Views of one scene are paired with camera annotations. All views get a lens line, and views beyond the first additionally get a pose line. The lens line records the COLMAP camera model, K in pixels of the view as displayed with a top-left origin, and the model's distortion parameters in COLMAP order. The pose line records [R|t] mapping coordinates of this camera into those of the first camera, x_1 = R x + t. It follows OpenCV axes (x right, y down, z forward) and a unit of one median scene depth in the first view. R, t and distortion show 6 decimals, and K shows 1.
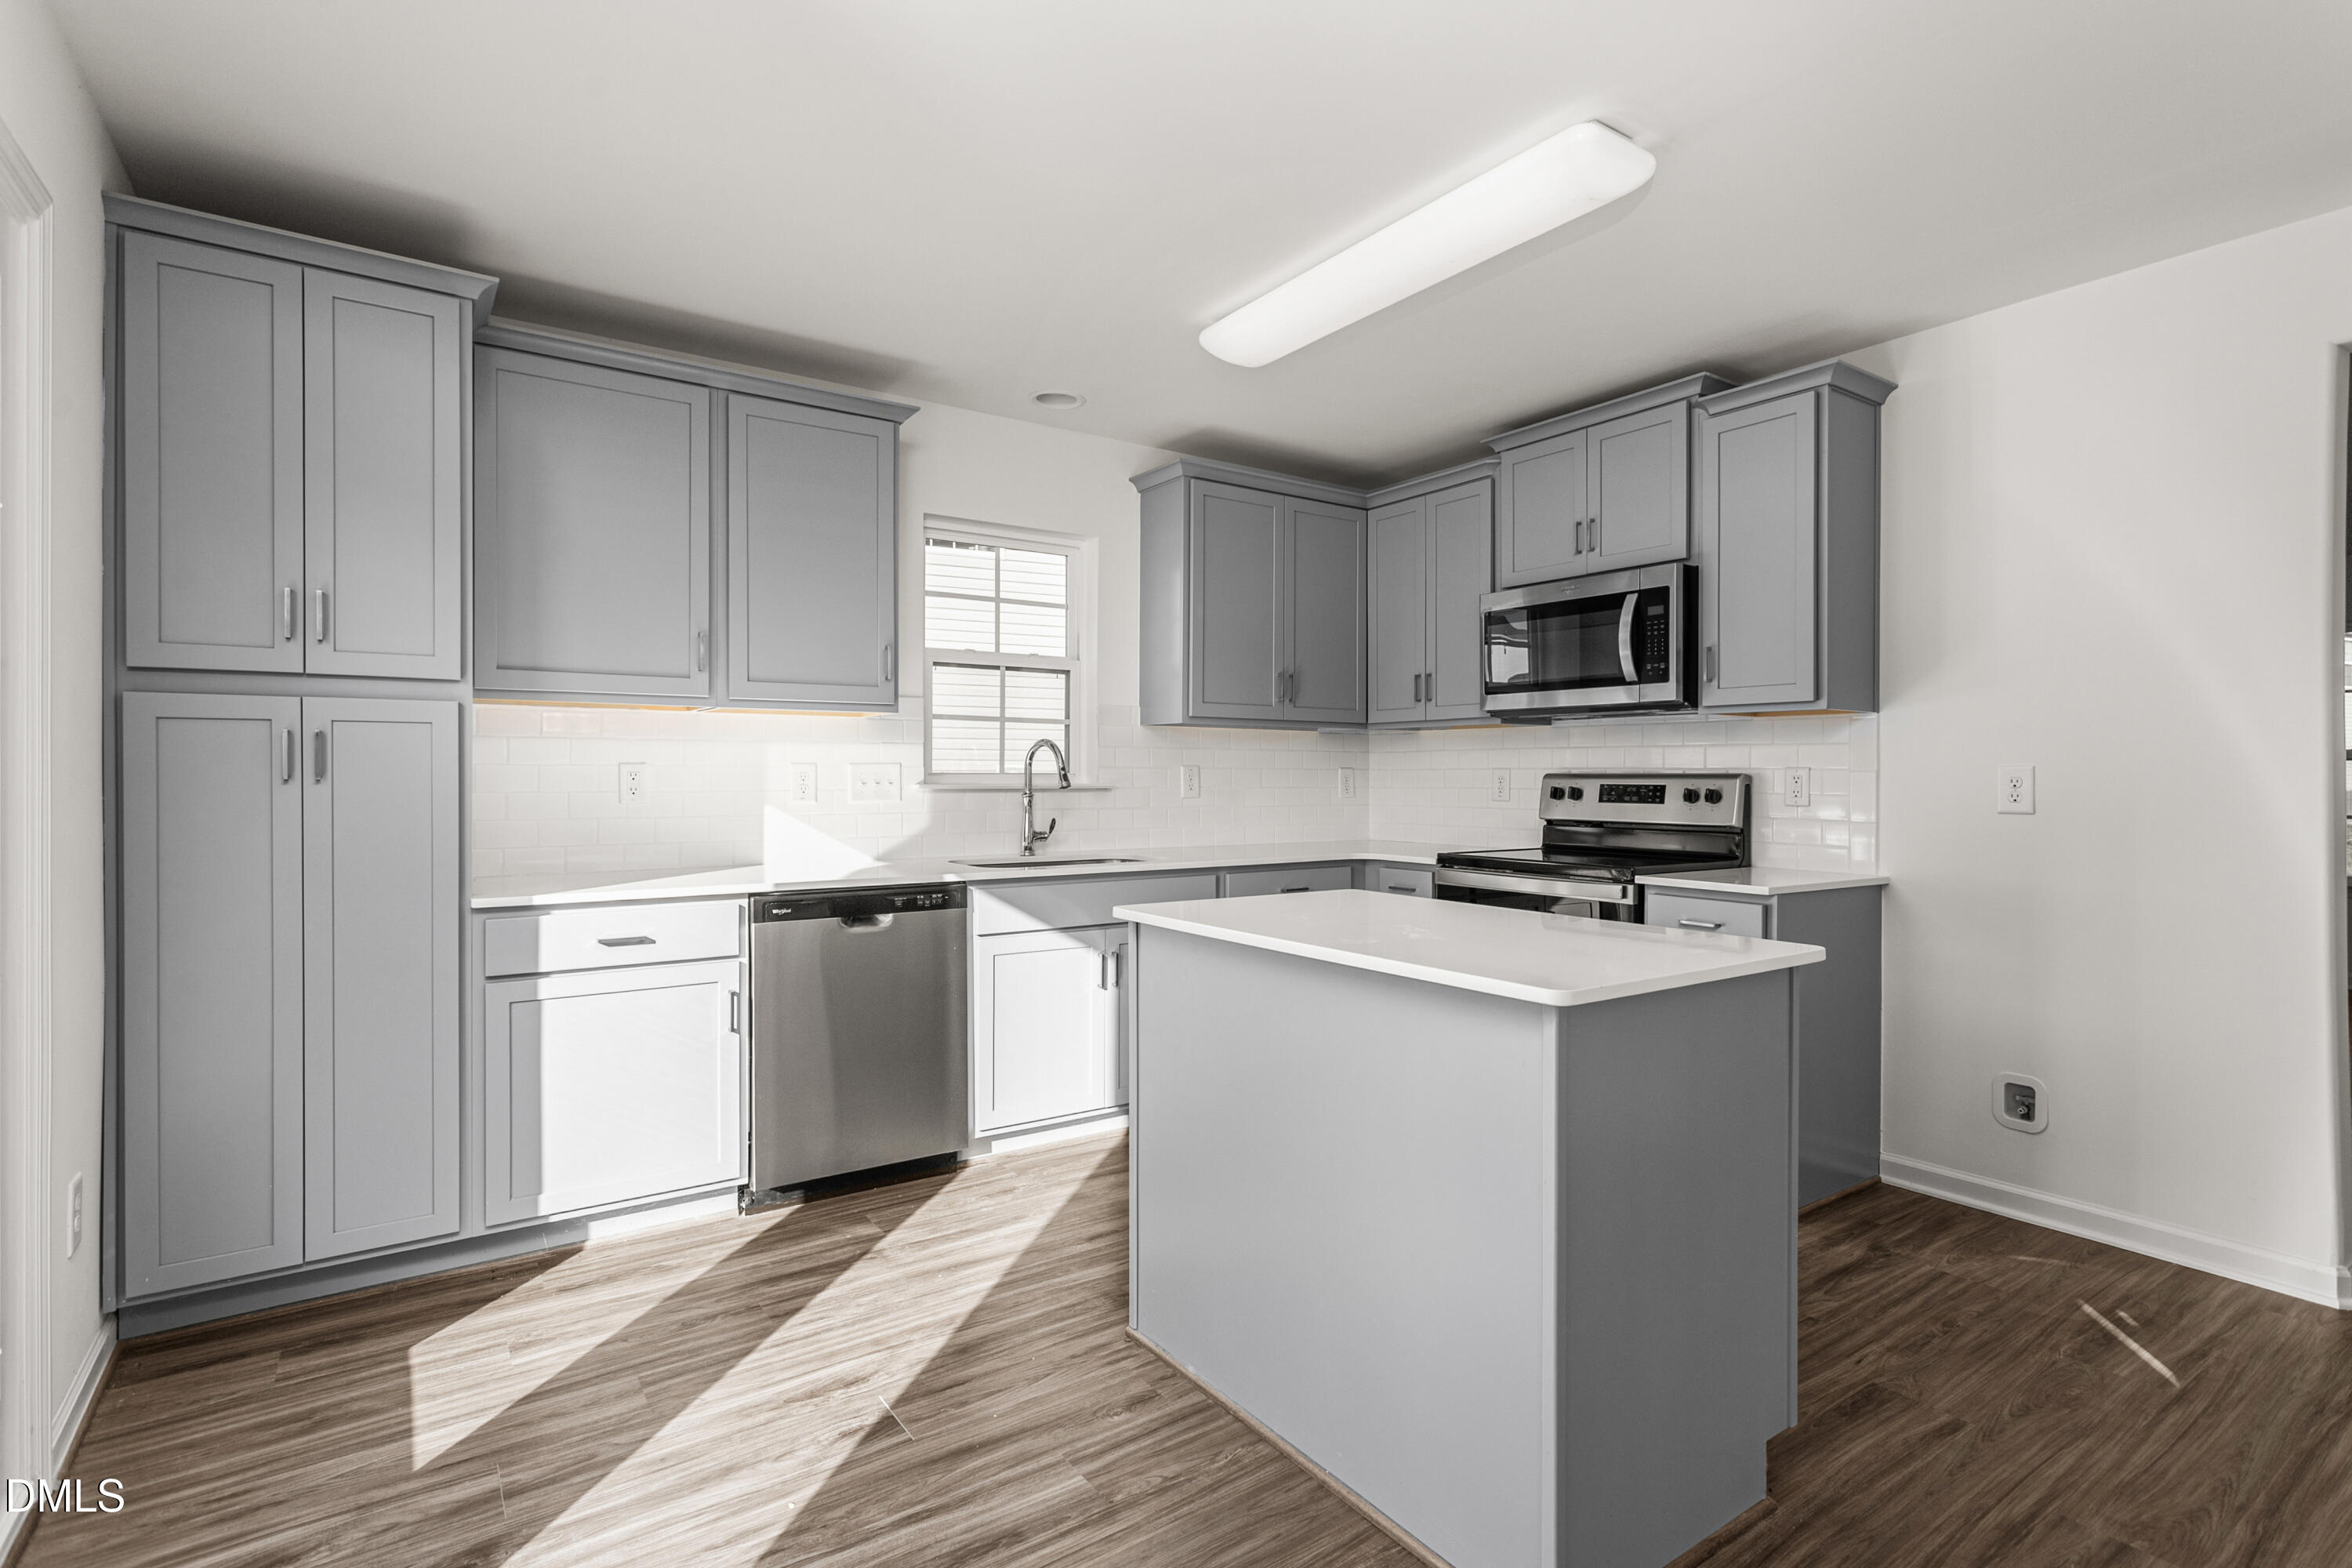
lens RADIAL K [[1155.4, 0, 1176.0], [0, 1155.4, 784.0], [0, 0, 1]] dist [-0.040739, -0.000110]
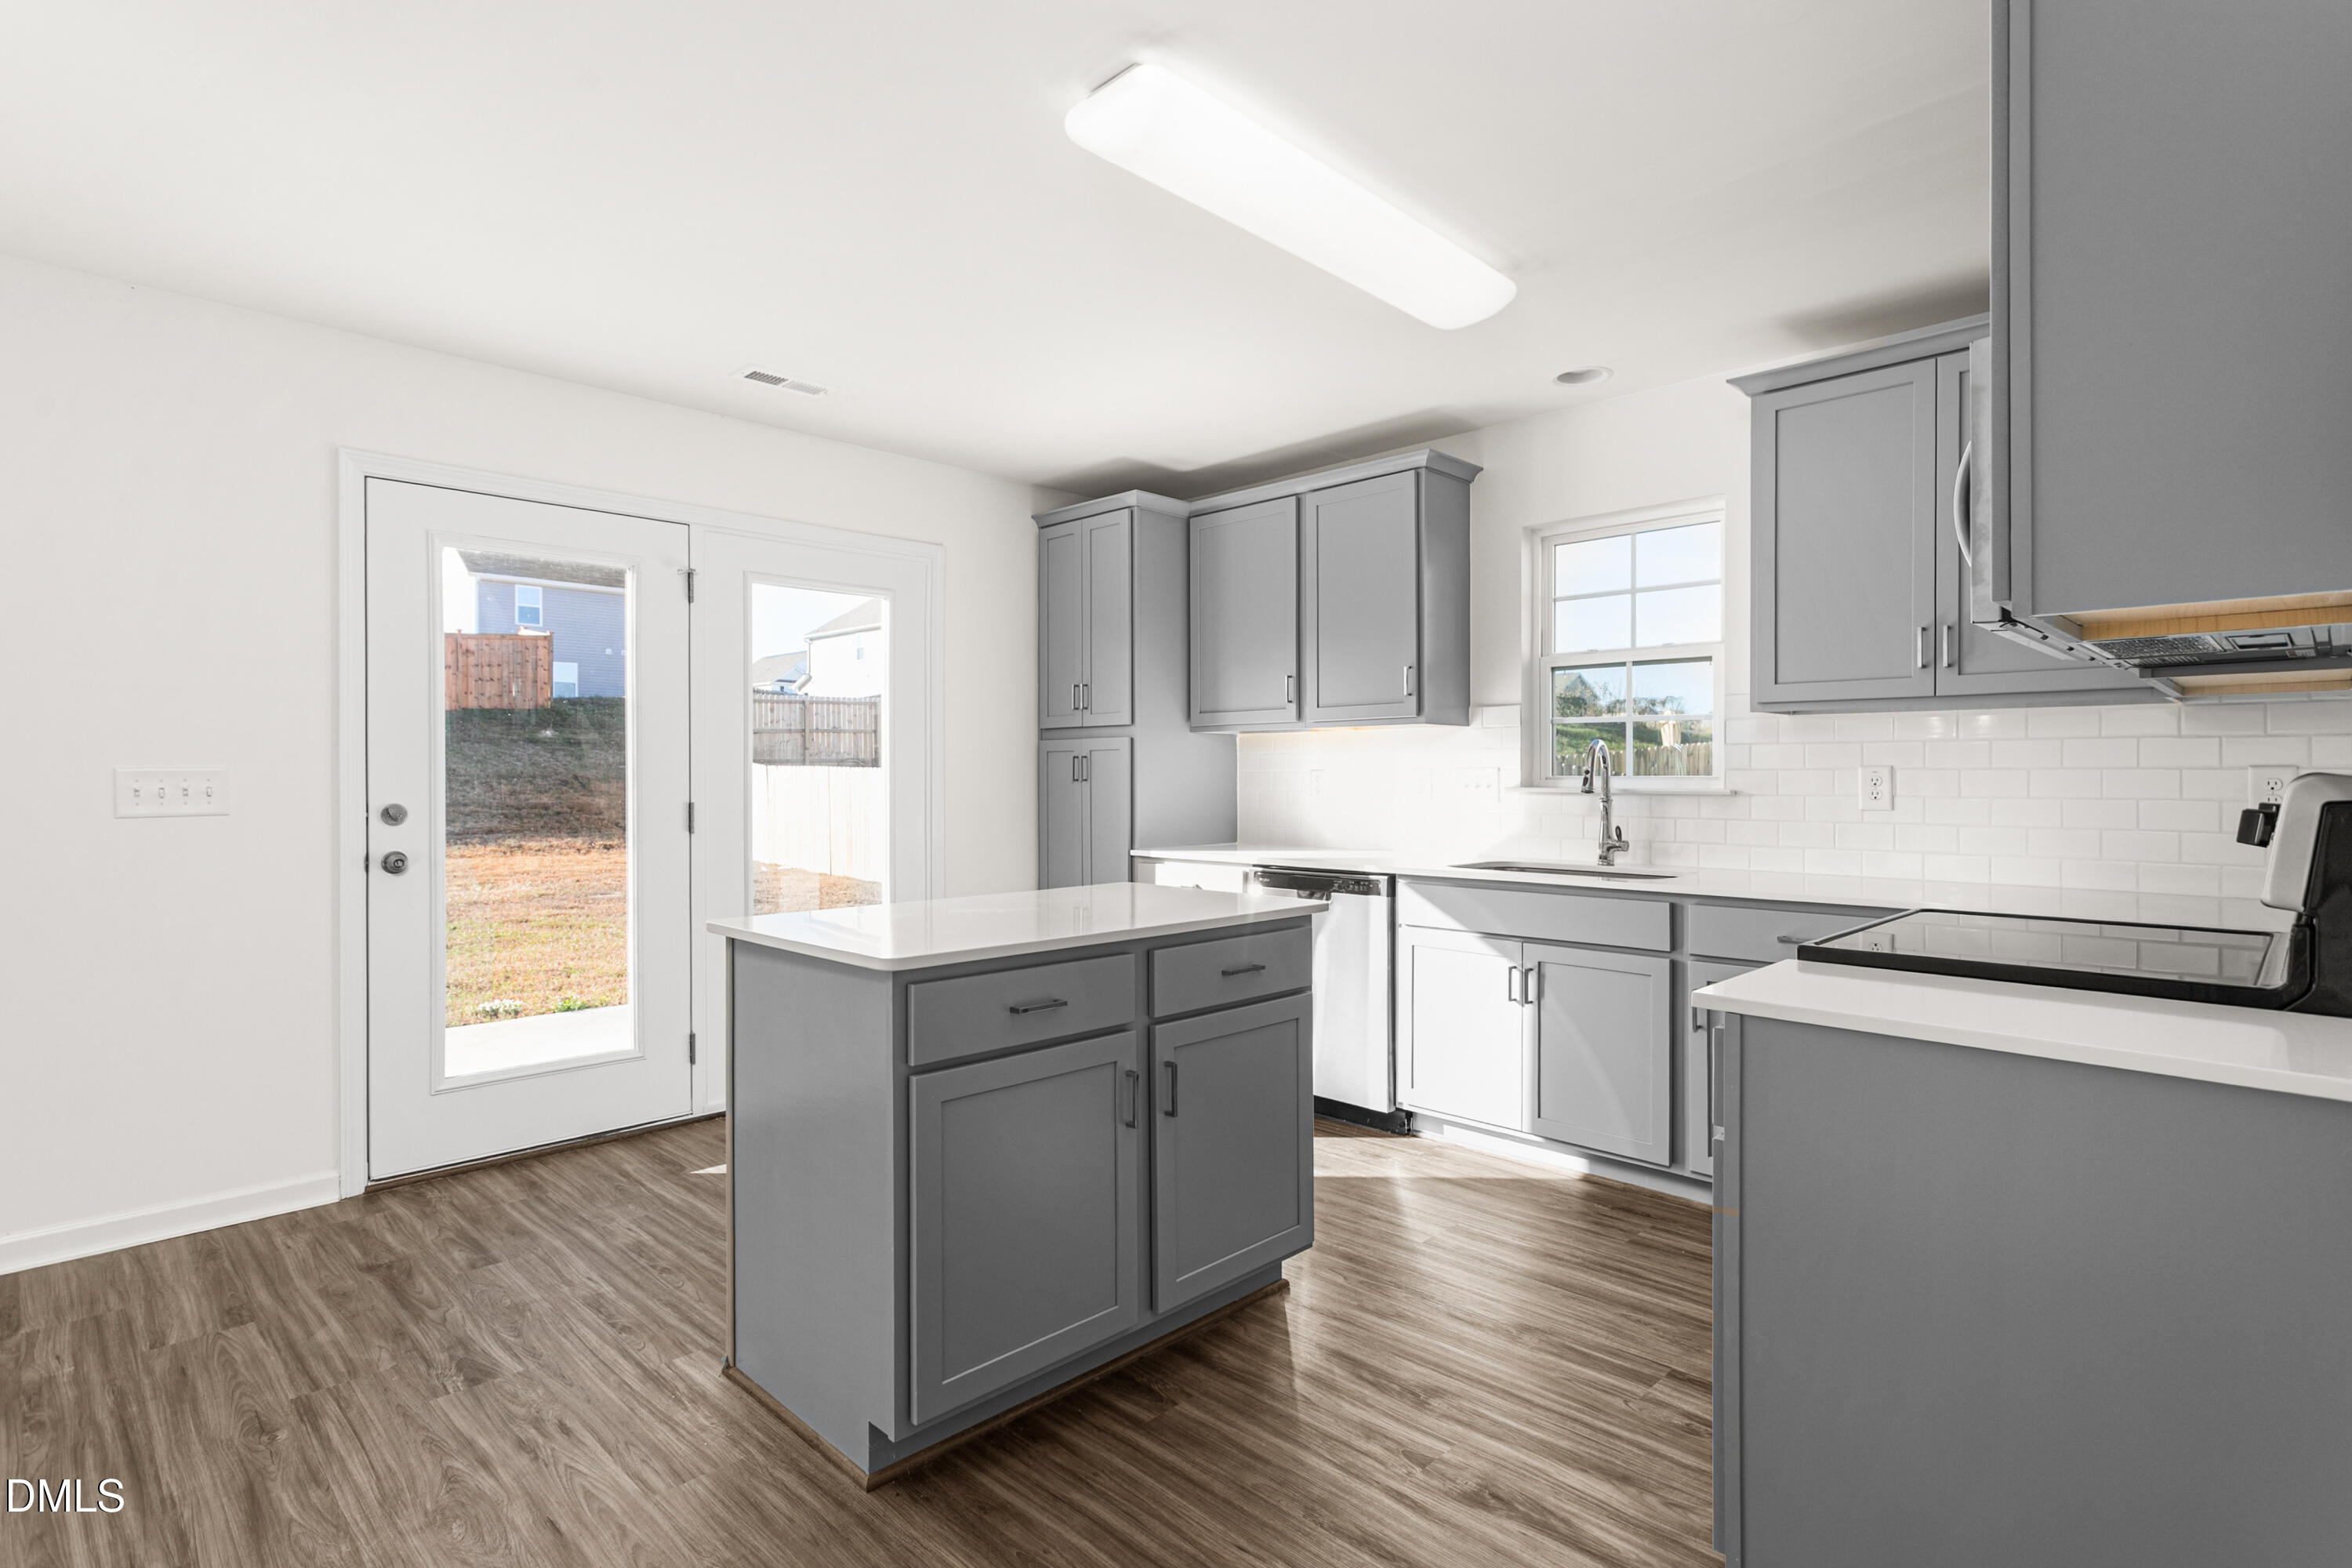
lens RADIAL K [[1155.4, 0, 1176.0], [0, 1155.4, 784.0], [0, 0, 1]] dist [-0.040739, -0.000110]
pose [[0.157273, 0.002985, -0.987551, 0.856920], [-0.008307, 0.999964, 0.001700, -0.002581], [0.987520, 0.007936, 0.157293, 0.595921]]
